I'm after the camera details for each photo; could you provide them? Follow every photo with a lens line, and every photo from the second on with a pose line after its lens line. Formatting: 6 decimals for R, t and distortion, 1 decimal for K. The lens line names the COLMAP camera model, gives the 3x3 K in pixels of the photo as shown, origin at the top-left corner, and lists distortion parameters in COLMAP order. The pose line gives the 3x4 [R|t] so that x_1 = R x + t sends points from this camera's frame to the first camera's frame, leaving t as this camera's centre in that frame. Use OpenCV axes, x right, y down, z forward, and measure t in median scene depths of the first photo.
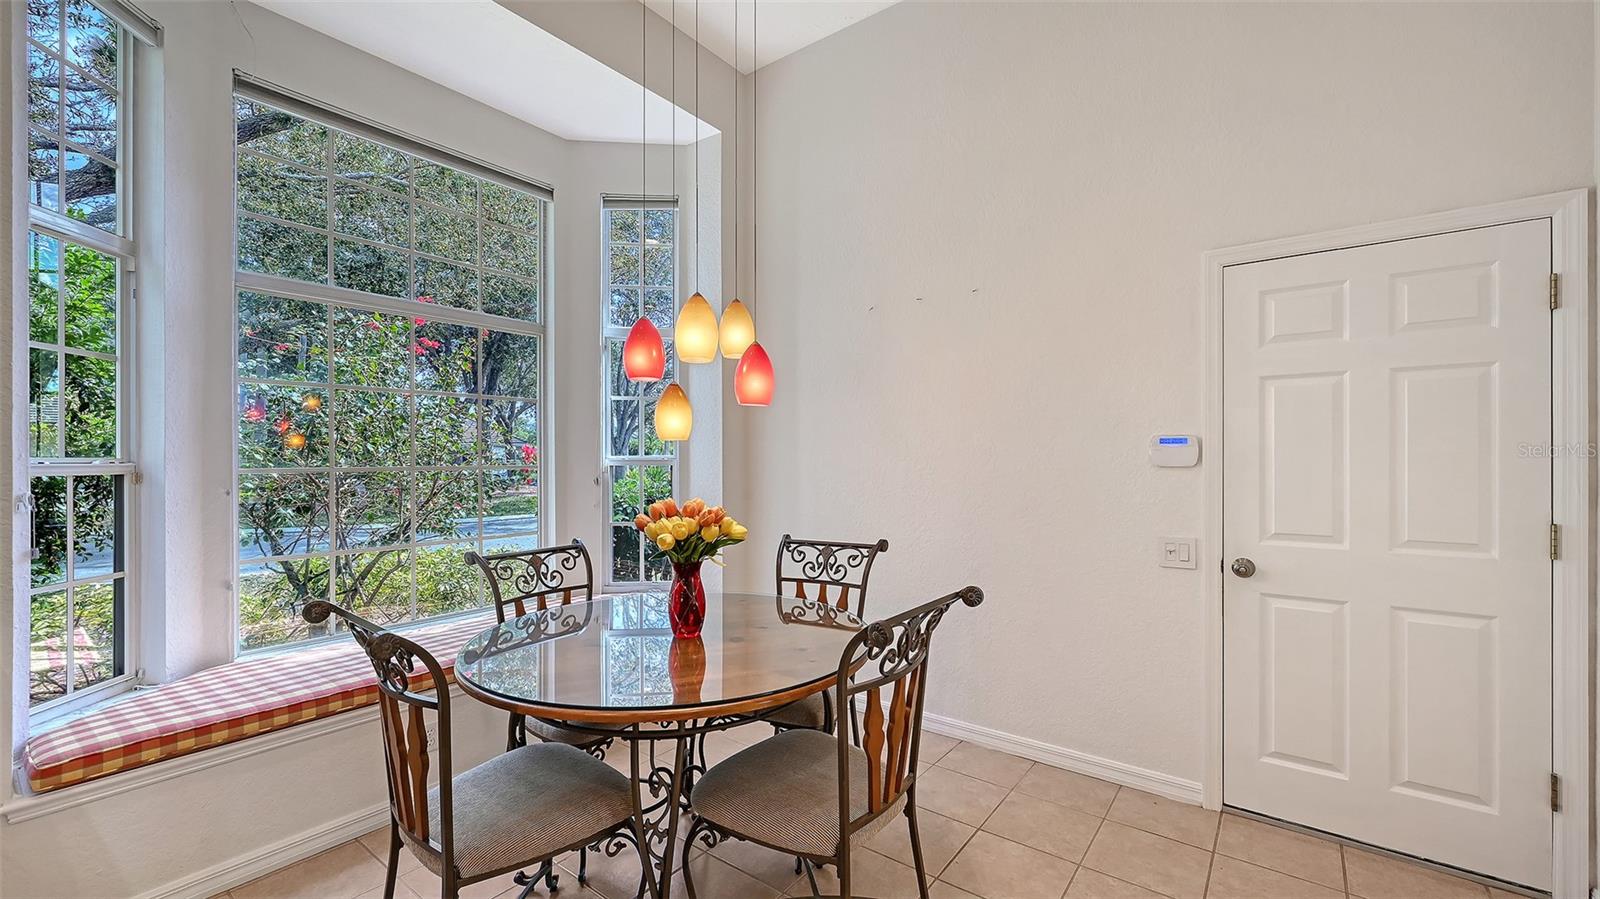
lens RADIAL K [[642.6, 0, 808.4], [0, 642.6, 463.1], [0, 0, 1]] dist [-0.000378, 0.000563]
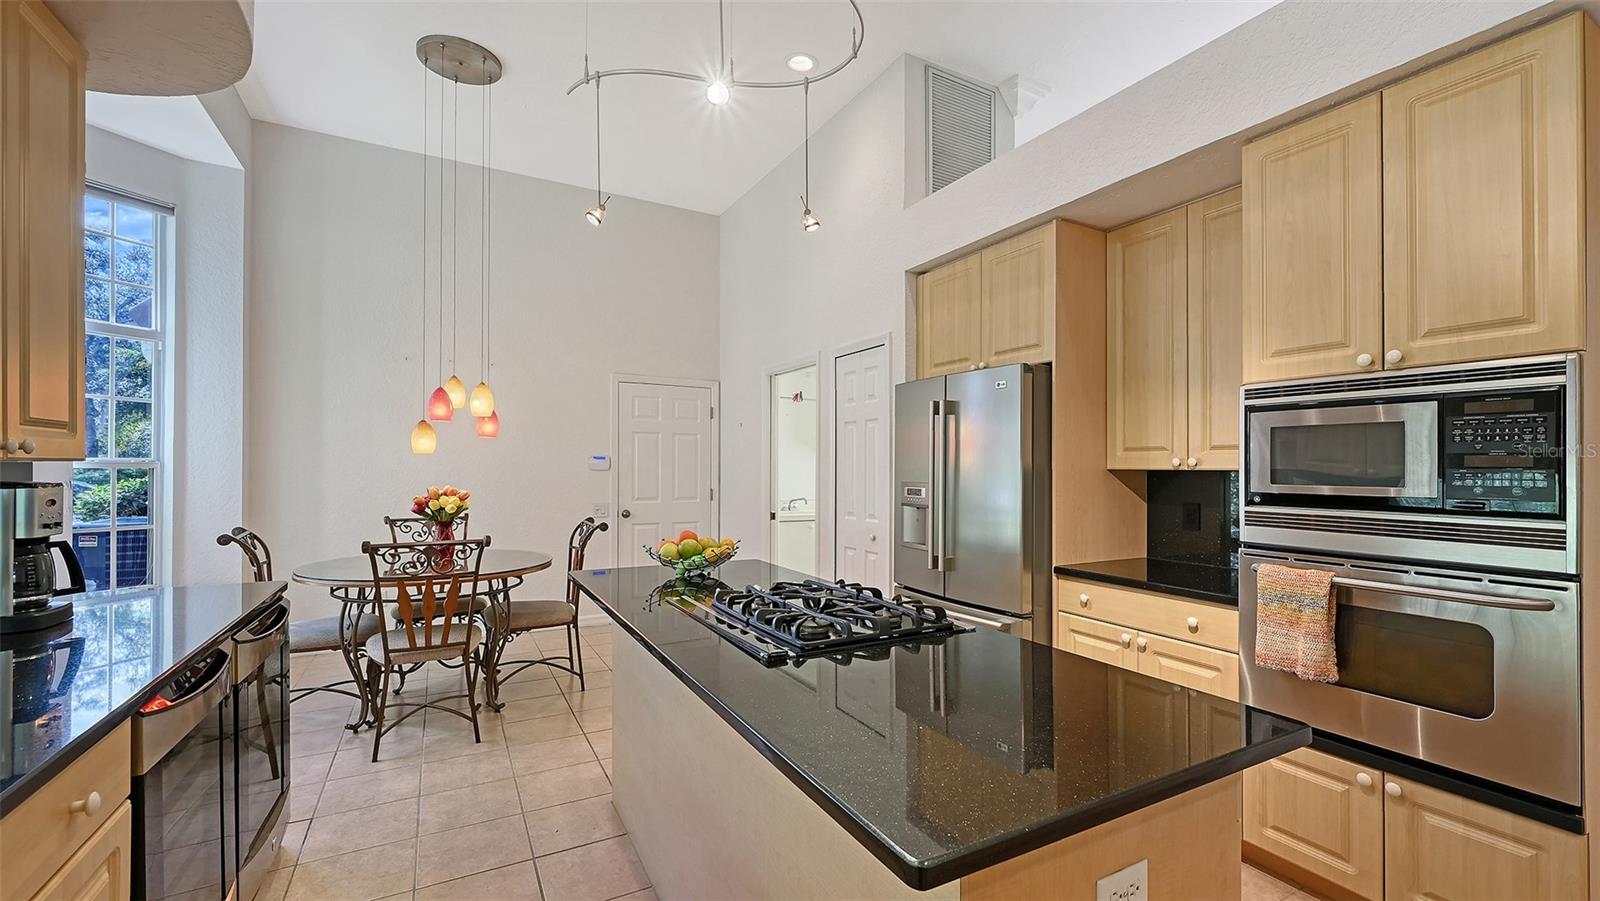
lens RADIAL K [[642.6, 0, 801.1], [0, 642.6, 466.7], [0, 0, 1]] dist [-0.000378, 0.000563]
pose [[0.414347, 0.006598, 0.910095, -1.158612], [-0.011175, 0.999935, -0.002162, -0.007716], [-0.910050, -0.009275, 0.414394, -0.525476]]
